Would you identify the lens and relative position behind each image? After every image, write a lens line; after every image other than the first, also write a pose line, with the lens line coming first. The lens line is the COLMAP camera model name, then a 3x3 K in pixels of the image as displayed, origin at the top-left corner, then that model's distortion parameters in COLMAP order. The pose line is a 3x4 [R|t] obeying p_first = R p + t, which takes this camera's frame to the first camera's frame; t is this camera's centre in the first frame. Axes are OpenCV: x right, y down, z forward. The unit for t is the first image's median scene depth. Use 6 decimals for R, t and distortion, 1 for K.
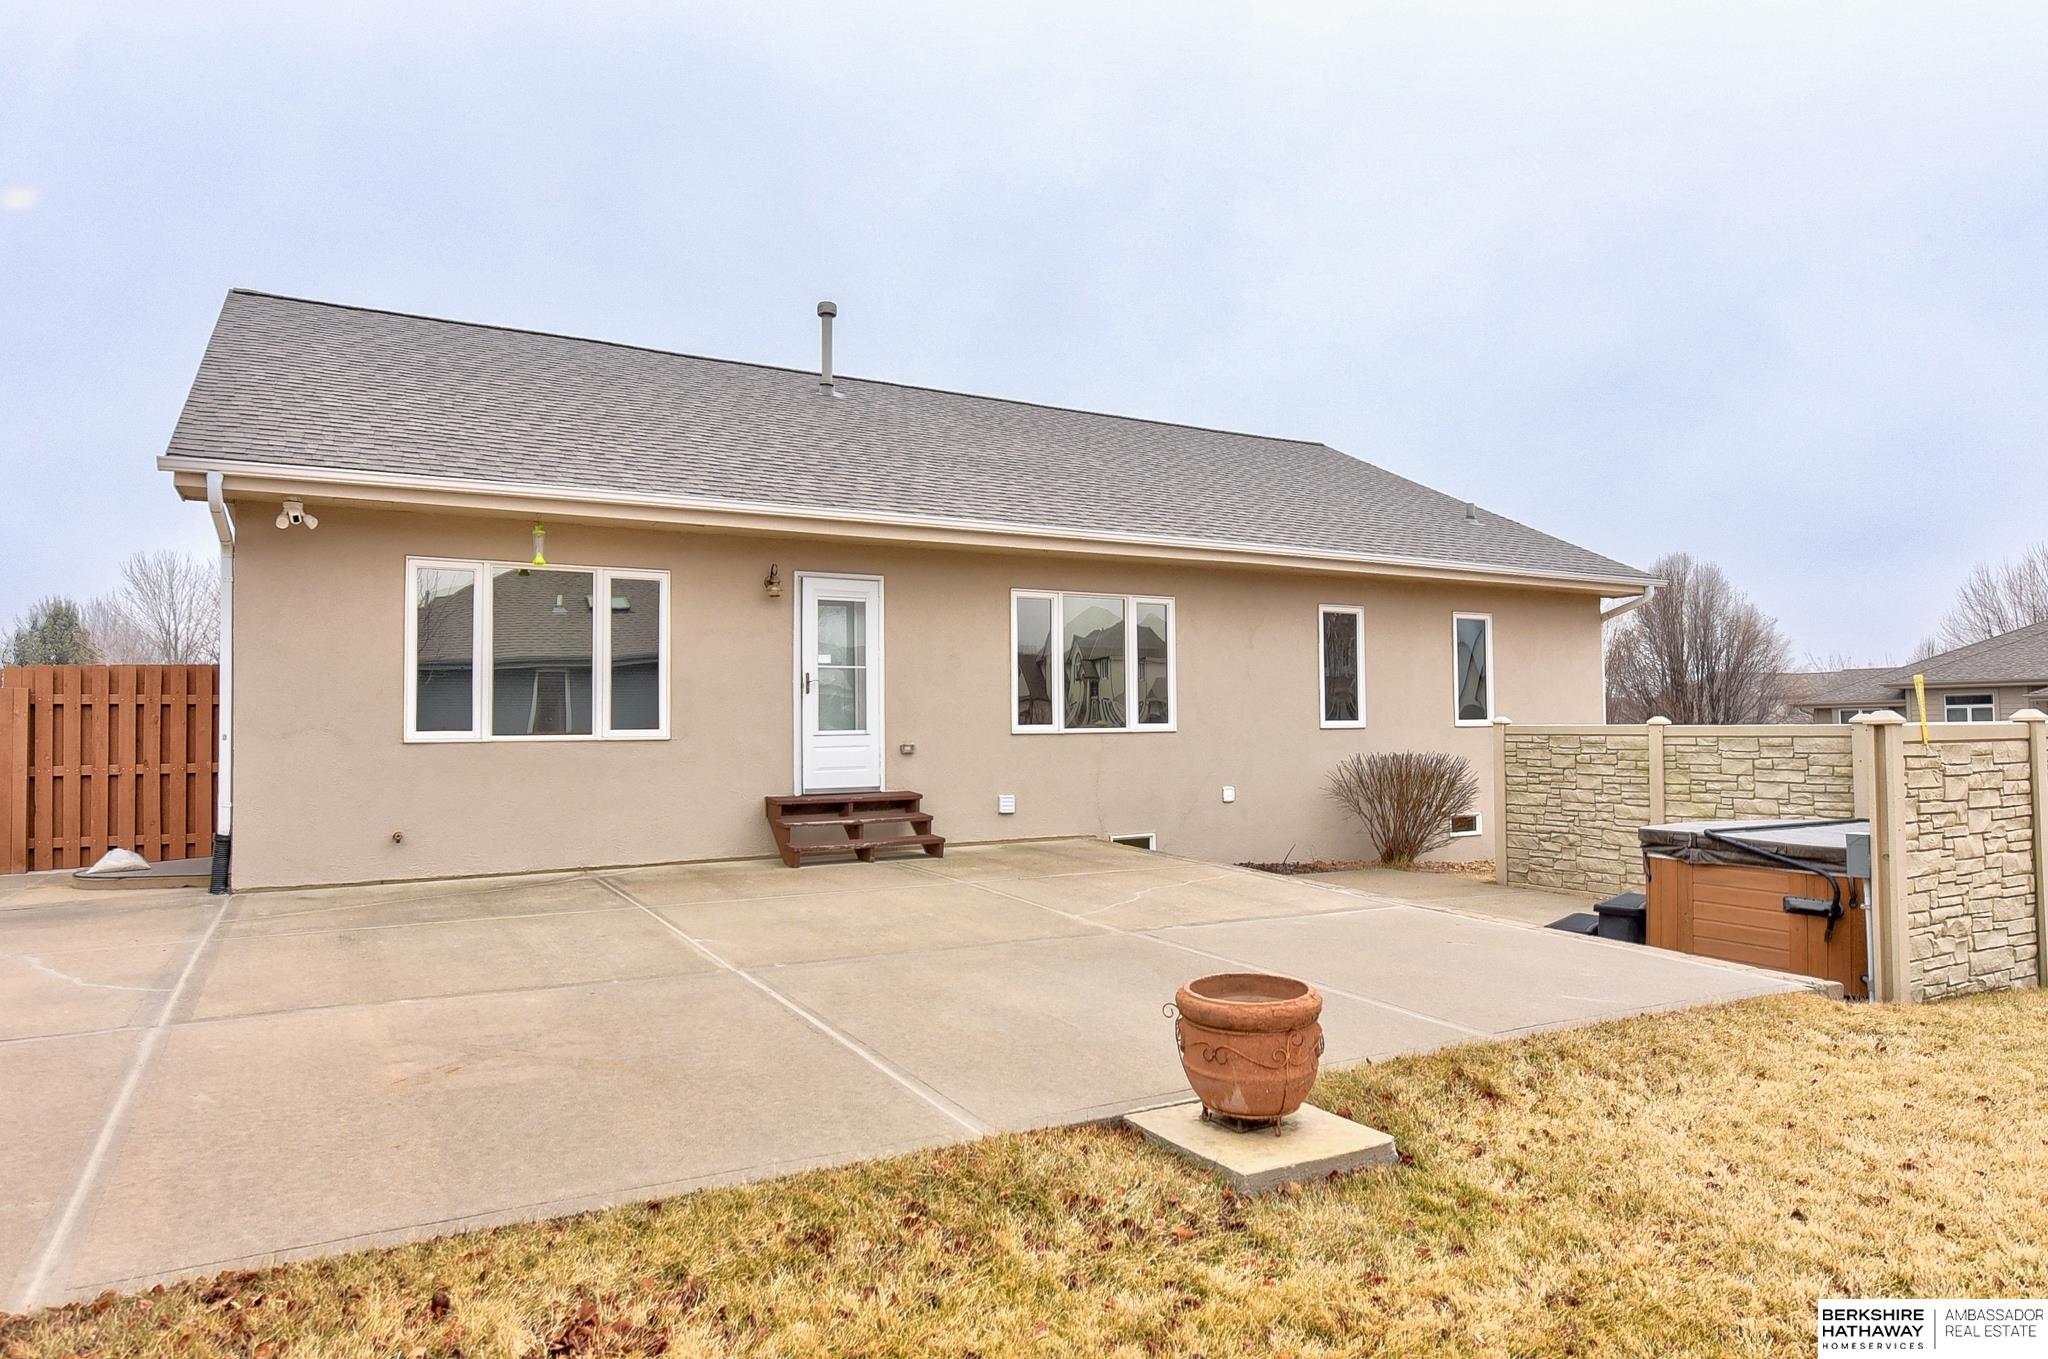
lens RADIAL K [[1220.9, 0, 1019.2], [0, 1220.9, 700.3], [0, 0, 1]] dist [0.015998, -0.000140]
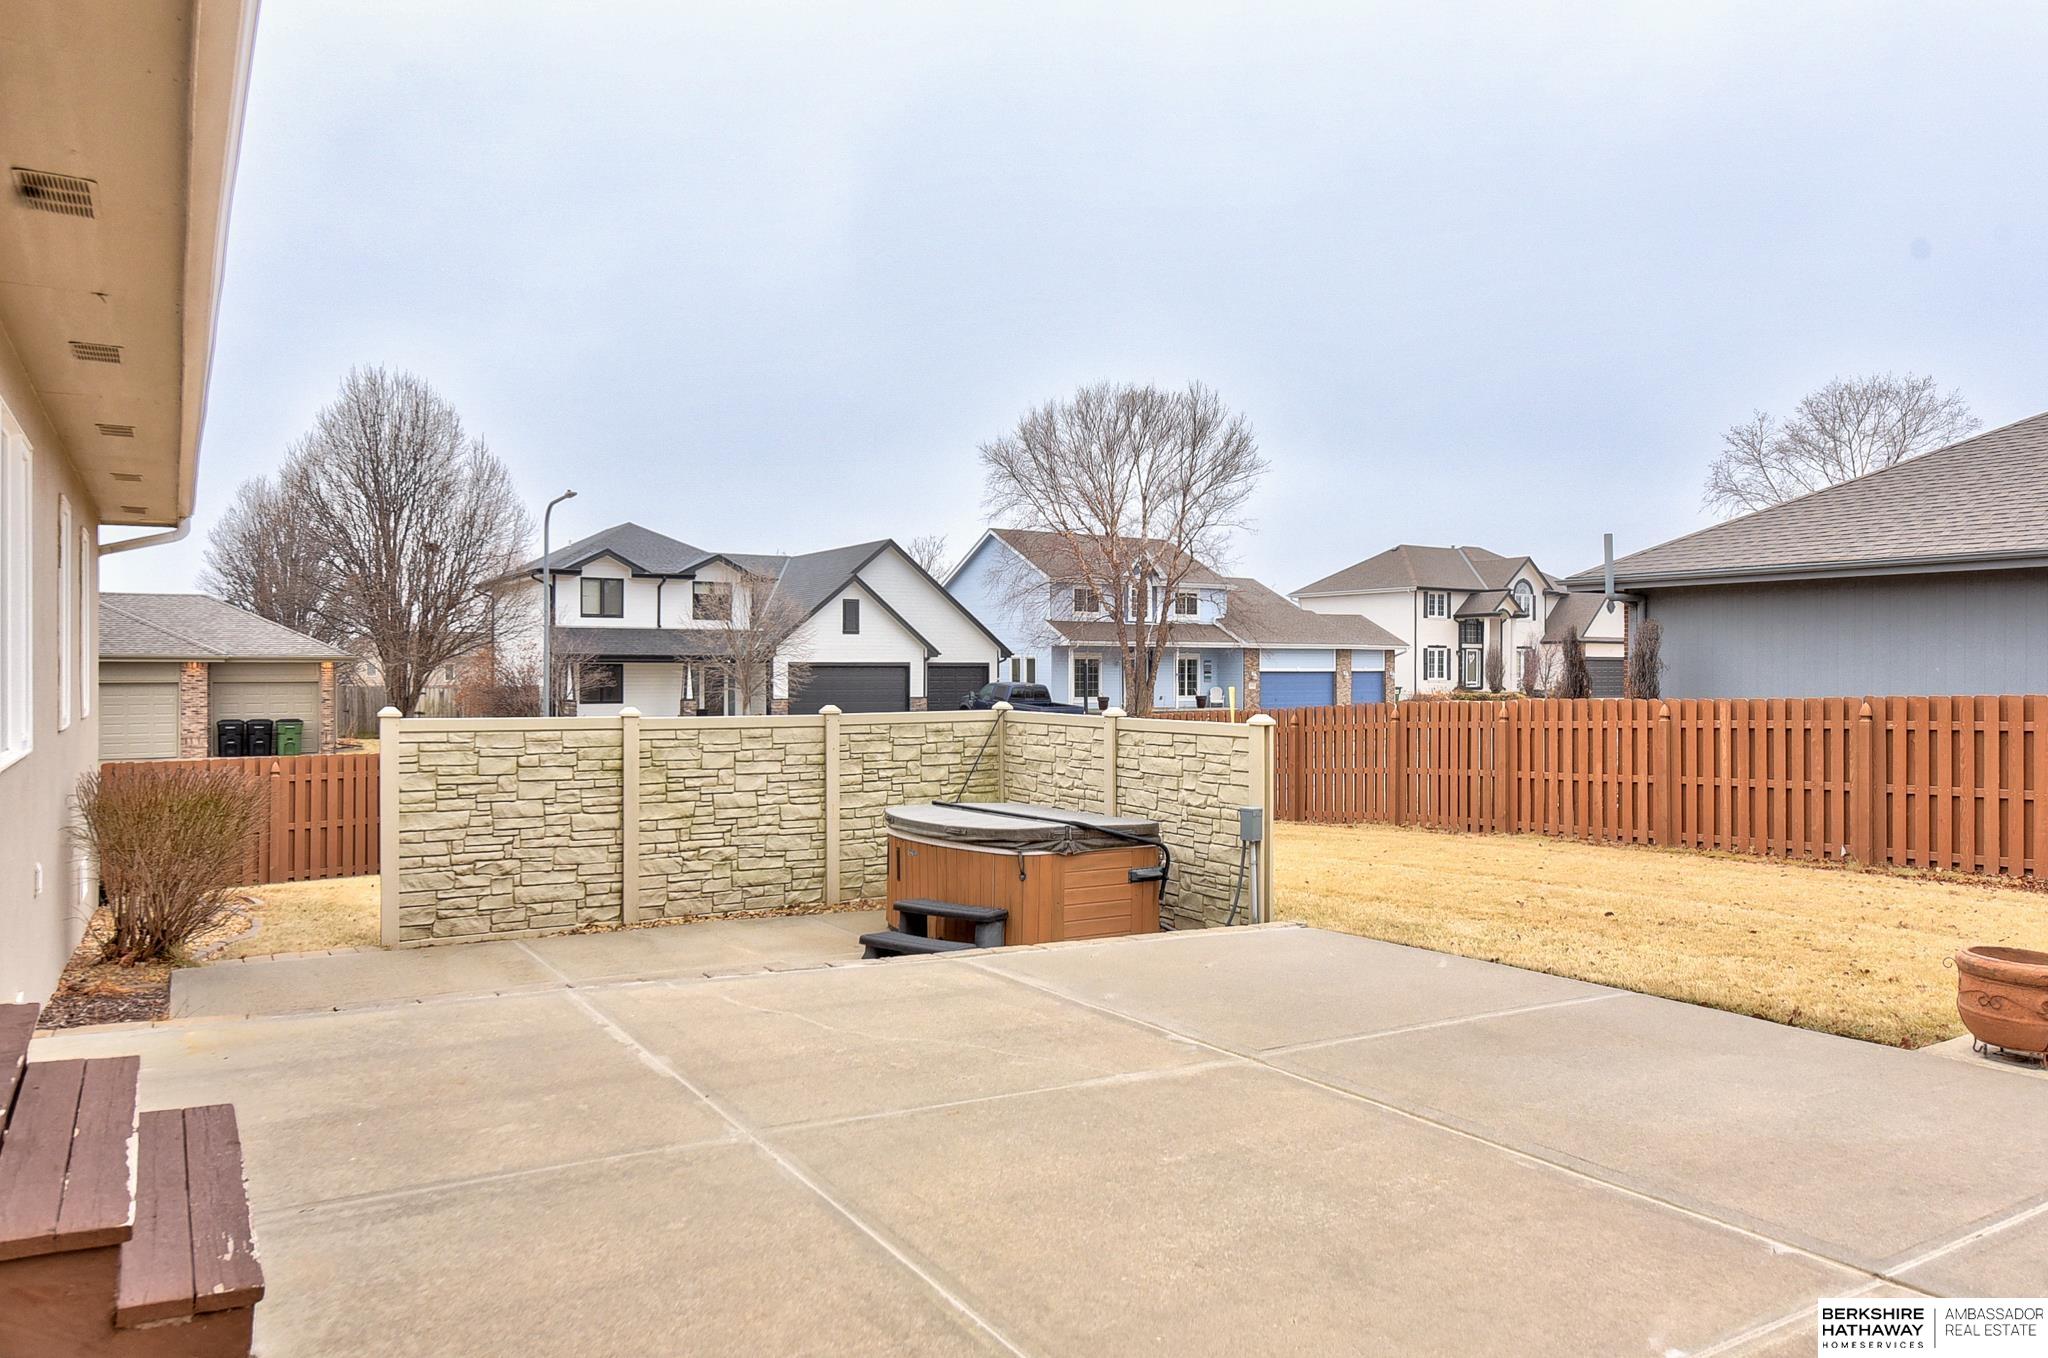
lens RADIAL K [[1333.5, 0, 1024.0], [0, 1333.5, 679.0], [0, 0, 1]] dist [0.001591, 0.000668]
pose [[-0.049404, 0.003460, 0.998773, -0.442313], [-0.027083, 0.999622, -0.004802, -0.009900], [-0.998412, -0.027287, -0.049292, 0.791429]]
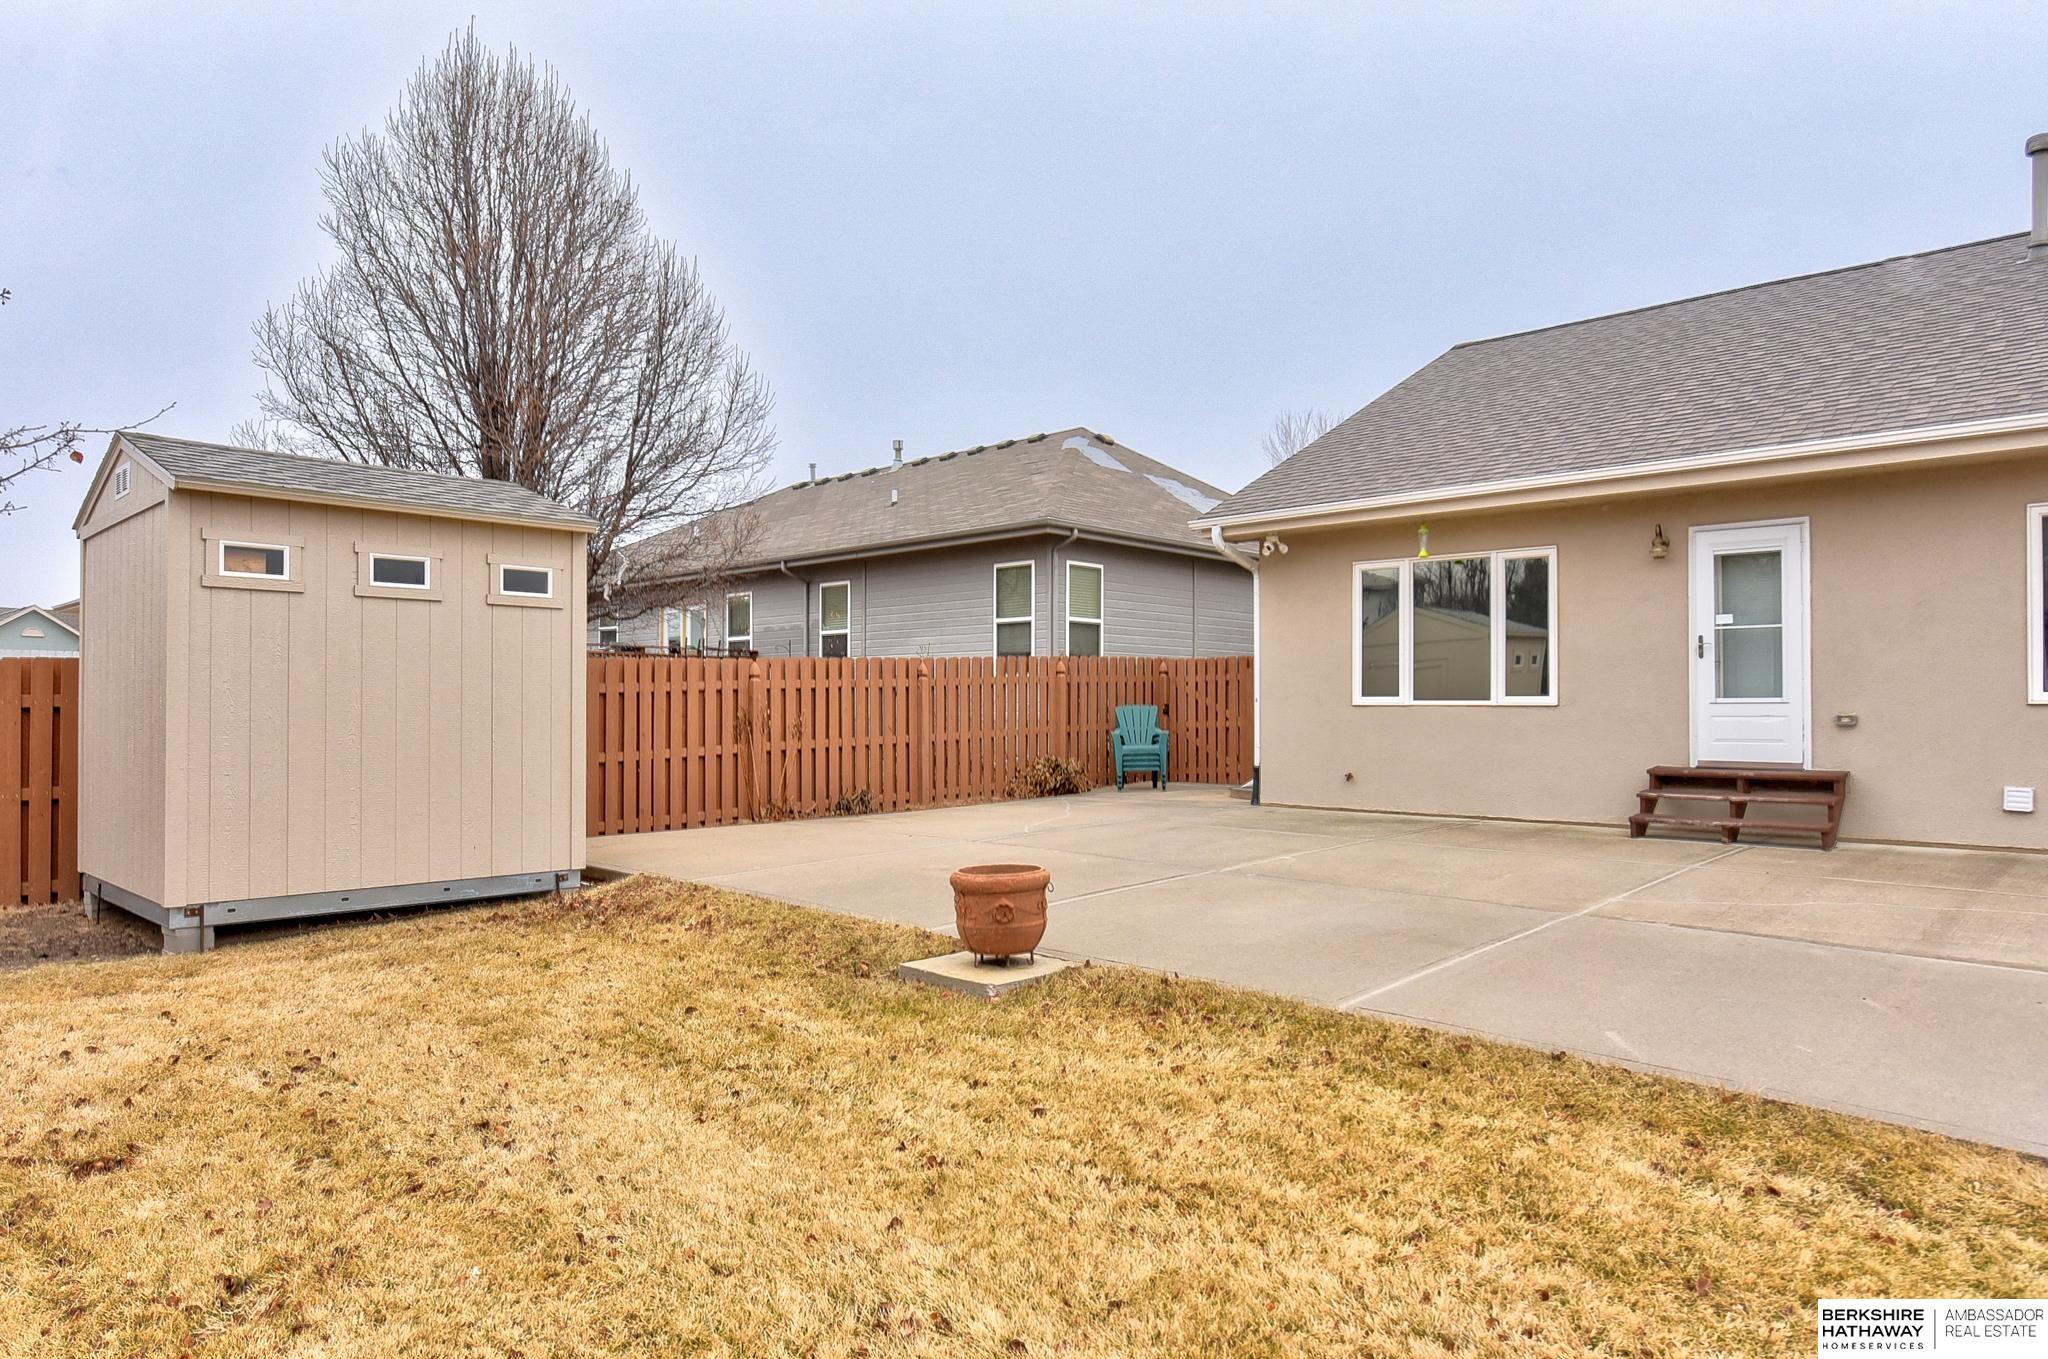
lens RADIAL K [[1281.5, 0, 1023.2], [0, 1281.5, 695.6], [0, 0, 1]] dist [0.003793, -0.001790]
pose [[0.310110, 0.002344, -0.950698, 0.591992], [0.021136, 0.999733, 0.009359, 0.003120], [0.950466, -0.022996, 0.309978, 0.208606]]
